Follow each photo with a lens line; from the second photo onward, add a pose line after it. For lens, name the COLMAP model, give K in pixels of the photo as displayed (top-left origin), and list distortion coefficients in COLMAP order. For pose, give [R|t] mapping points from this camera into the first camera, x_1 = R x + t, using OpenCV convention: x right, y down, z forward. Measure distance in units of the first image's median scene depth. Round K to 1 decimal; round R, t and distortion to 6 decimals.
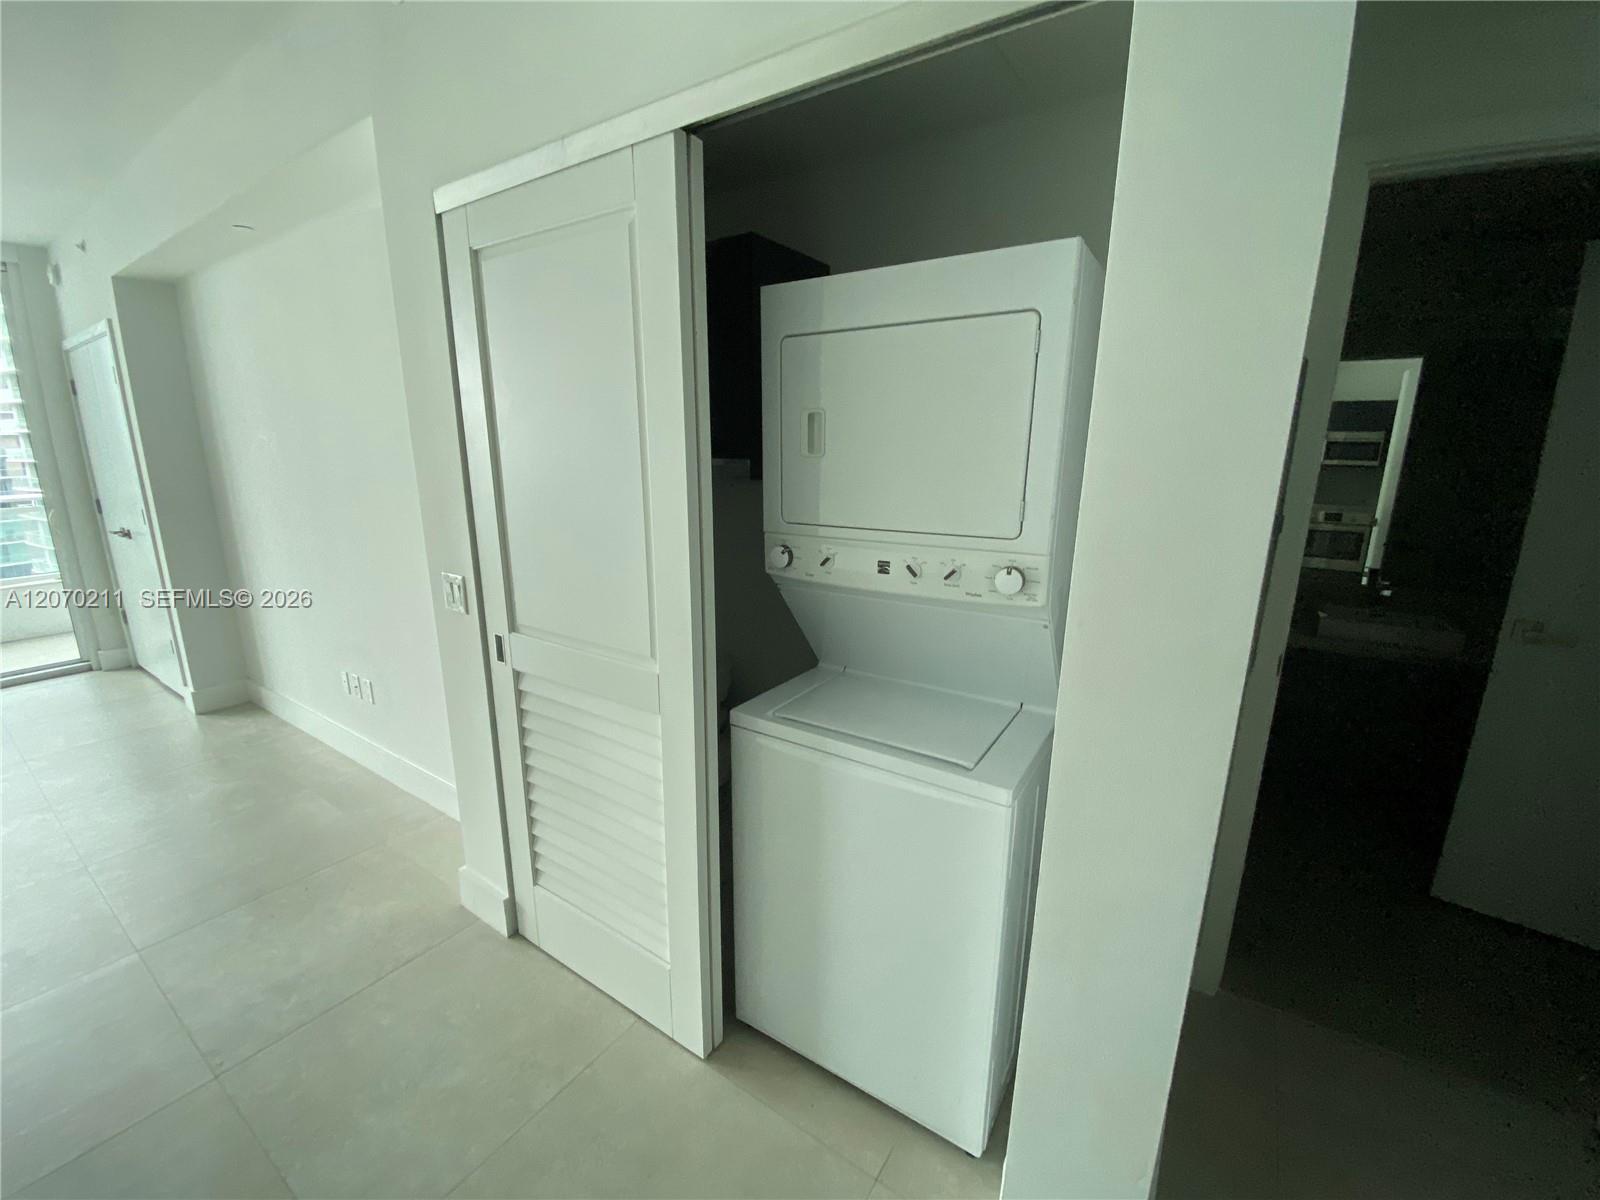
lens RADIAL K [[639.6, 0, 799.5], [0, 639.6, 604.8], [0, 0, 1]] dist [0.014322, -0.017570]
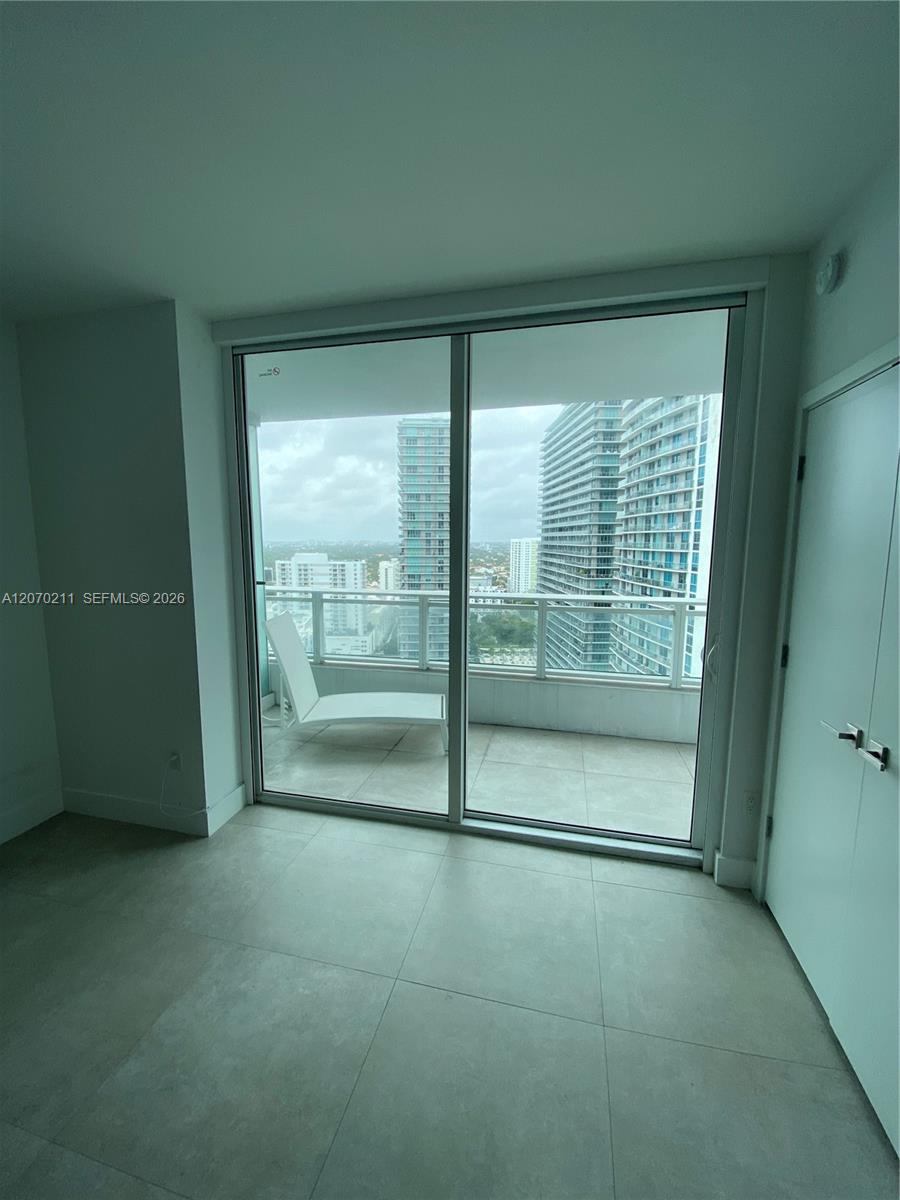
lens RADIAL K [[479.7, 0, 445.7], [0, 479.7, 602.8], [0, 0, 1]] dist [0.014322, -0.017570]
pose [[0.339673, 0.116147, -0.933345, -0.752053], [-0.223883, 0.973807, 0.039704, -0.144250], [0.913509, 0.195473, 0.356779, 0.494142]]
